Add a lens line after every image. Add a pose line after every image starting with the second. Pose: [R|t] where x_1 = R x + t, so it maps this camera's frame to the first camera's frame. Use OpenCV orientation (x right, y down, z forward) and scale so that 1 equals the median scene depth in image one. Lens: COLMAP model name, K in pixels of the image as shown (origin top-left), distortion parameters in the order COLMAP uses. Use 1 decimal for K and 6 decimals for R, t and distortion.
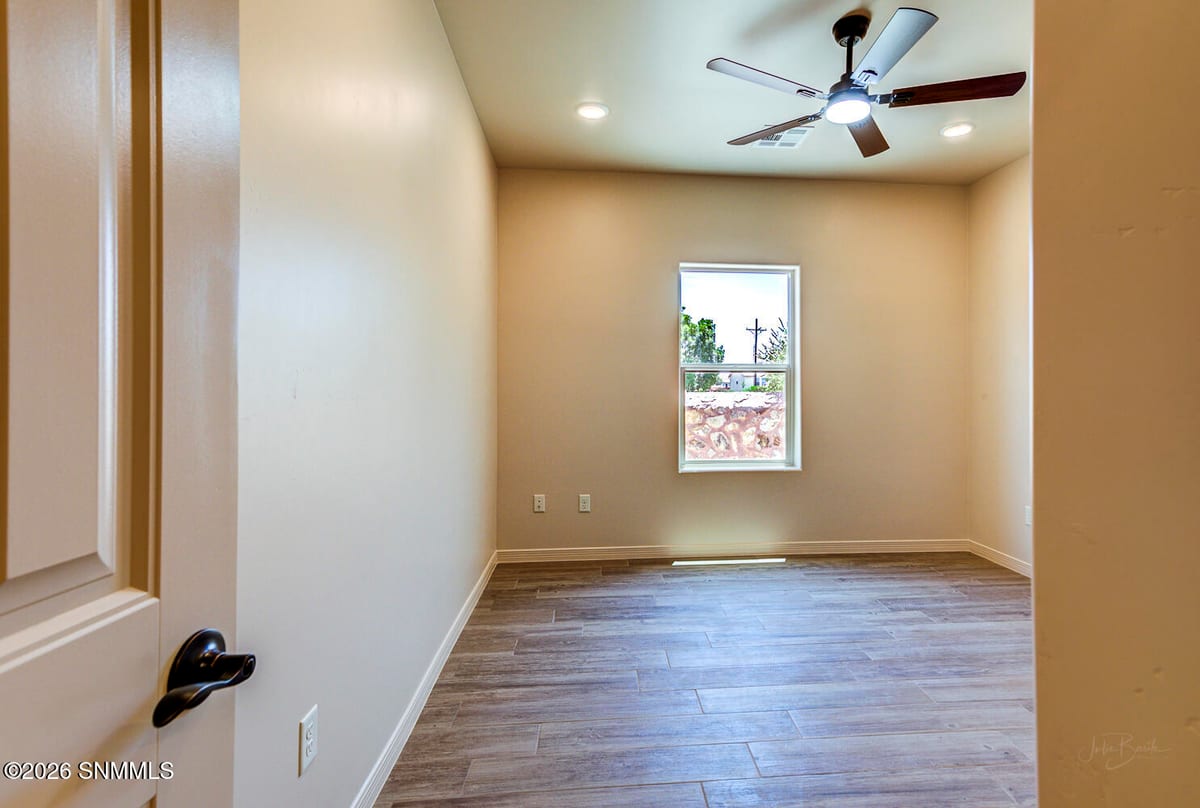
lens RADIAL K [[551.6, 0, 600.0], [0, 551.6, 404.0], [0, 0, 1]] dist [-0.001056, -0.000297]
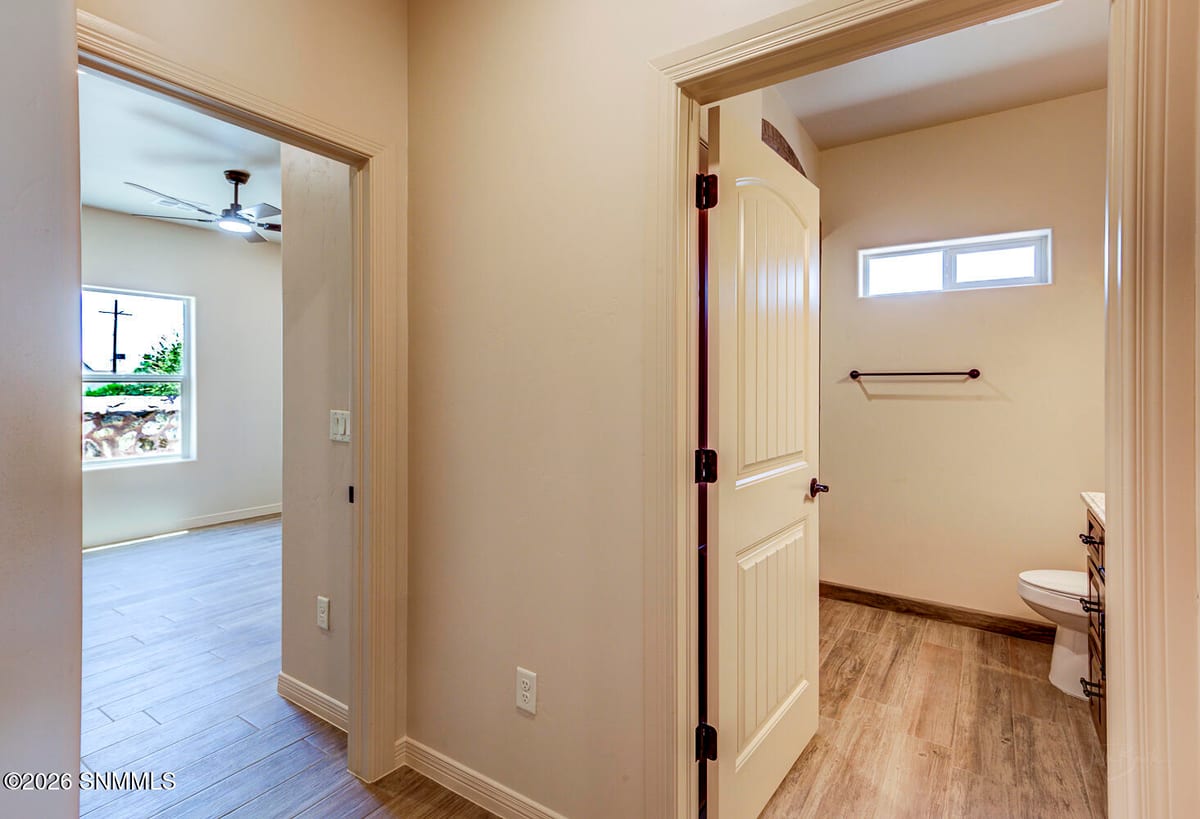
lens RADIAL K [[588.2, 0, 626.5], [0, 588.2, 378.2], [0, 0, 1]] dist [0.062750, 0.000134]
pose [[0.554269, 0.011598, 0.832257, -0.151358], [0.019852, 0.999434, -0.027149, -0.006339], [-0.832101, 0.031569, 0.553726, -0.359589]]
